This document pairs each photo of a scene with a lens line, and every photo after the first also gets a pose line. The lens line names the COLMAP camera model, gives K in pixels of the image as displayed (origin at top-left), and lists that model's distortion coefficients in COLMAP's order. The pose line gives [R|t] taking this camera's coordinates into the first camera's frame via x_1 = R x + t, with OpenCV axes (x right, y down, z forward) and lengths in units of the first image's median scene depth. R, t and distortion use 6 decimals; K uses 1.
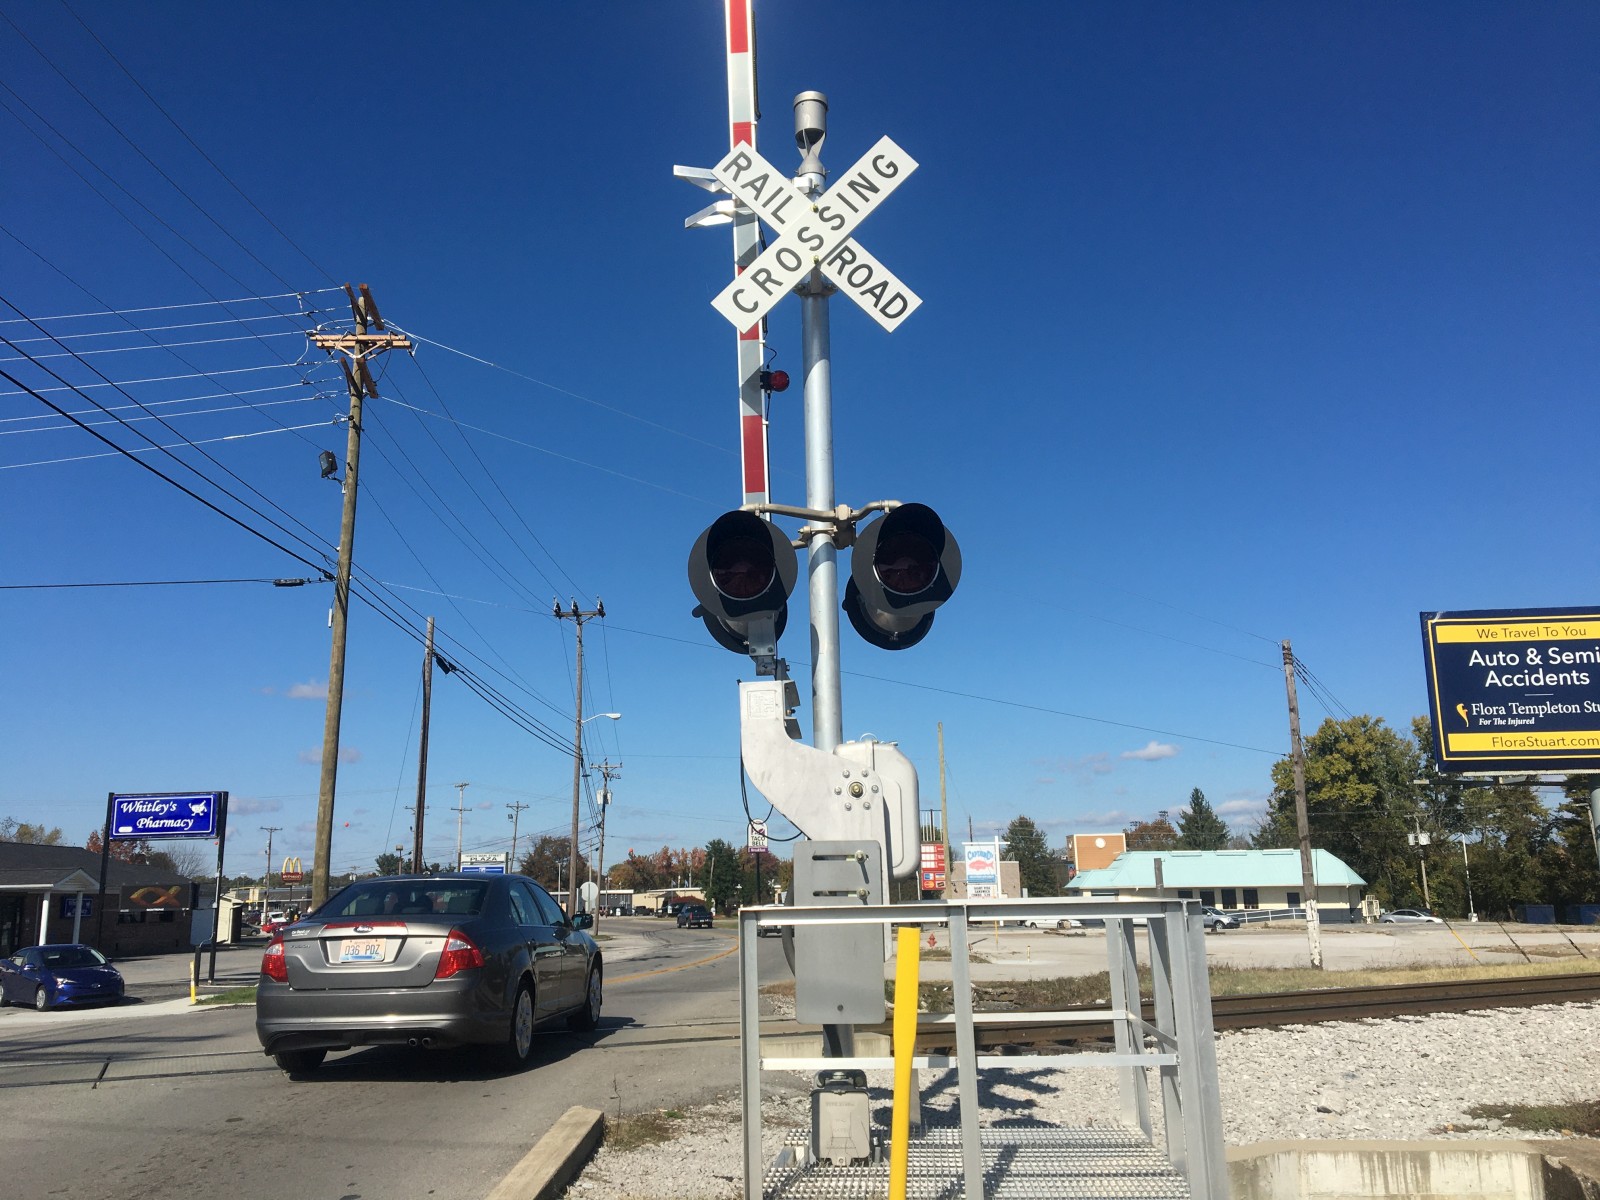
lens RADIAL K [[1346.4, 0, 762.8], [0, 1346.4, 602.8], [0, 0, 1]] dist [0.088379, -0.131151]
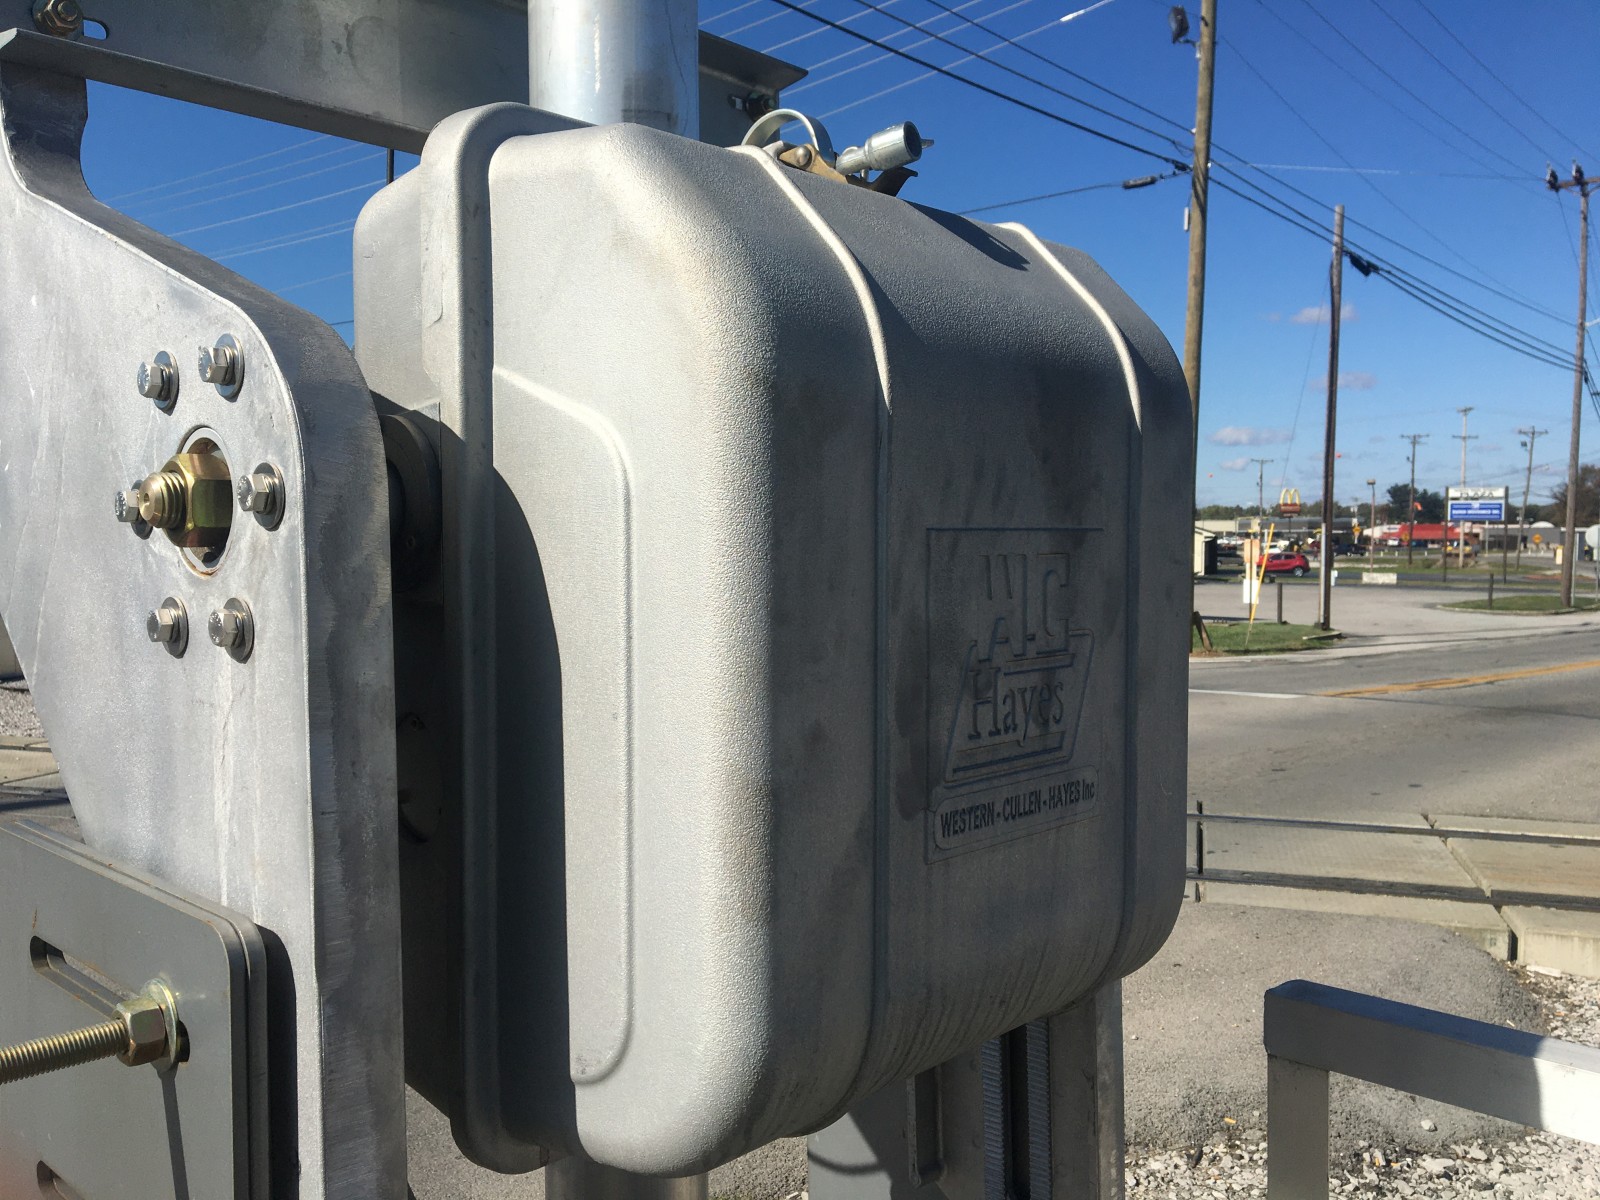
lens RADIAL K [[1346.4, 0, 770.7], [0, 1346.4, 604.2], [0, 0, 1]] dist [0.088379, -0.131151]
pose [[0.766177, 0.051757, -0.640542, 0.037518], [0.121109, 0.967262, 0.223019, 0.024104], [0.631114, -0.248448, 0.734826, 0.177963]]
